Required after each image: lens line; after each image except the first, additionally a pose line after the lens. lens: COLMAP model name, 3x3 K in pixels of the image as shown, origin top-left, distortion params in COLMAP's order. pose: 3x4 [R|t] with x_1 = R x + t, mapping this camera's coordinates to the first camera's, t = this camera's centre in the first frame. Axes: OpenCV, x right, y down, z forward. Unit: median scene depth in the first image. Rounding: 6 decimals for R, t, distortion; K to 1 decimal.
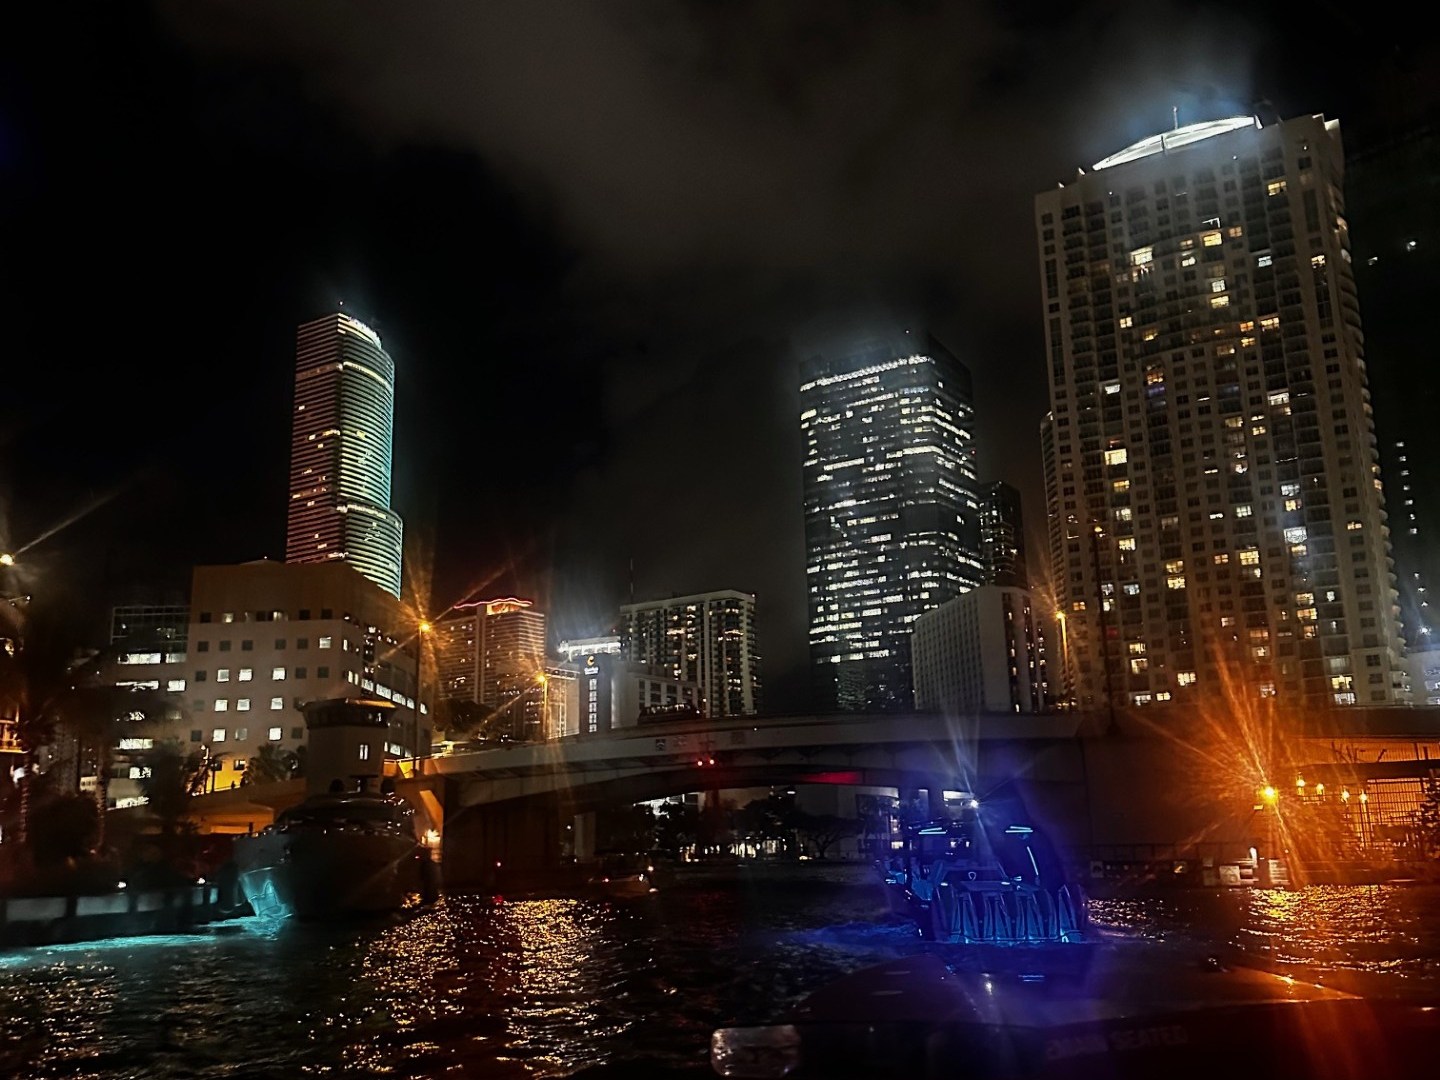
lens RADIAL K [[1292.1, 0, 720.0], [0, 1292.1, 540.0], [0, 0, 1]] dist [0.177531, -0.381320]
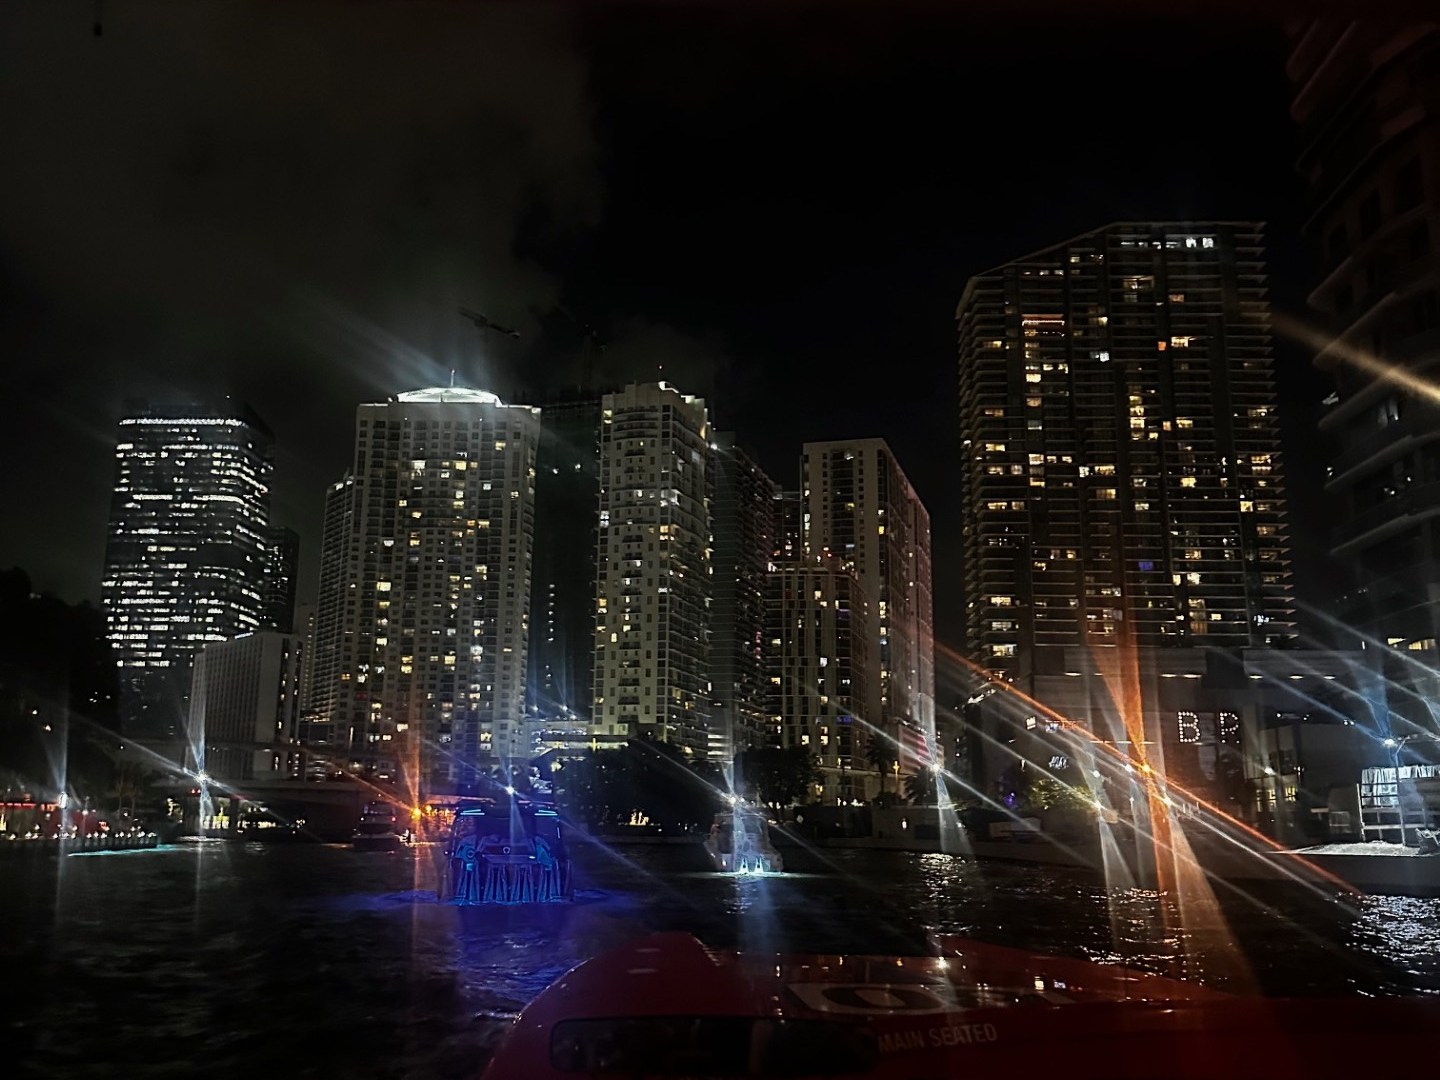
lens RADIAL K [[1292.1, 0, 720.0], [0, 1292.1, 540.0], [0, 0, 1]] dist [0.177531, -0.381320]
pose [[0.835524, 0.146286, 0.529622, -0.204505], [-0.154244, 0.987594, -0.029449, -0.131963], [-0.527360, -0.057086, 0.847722, -0.558701]]
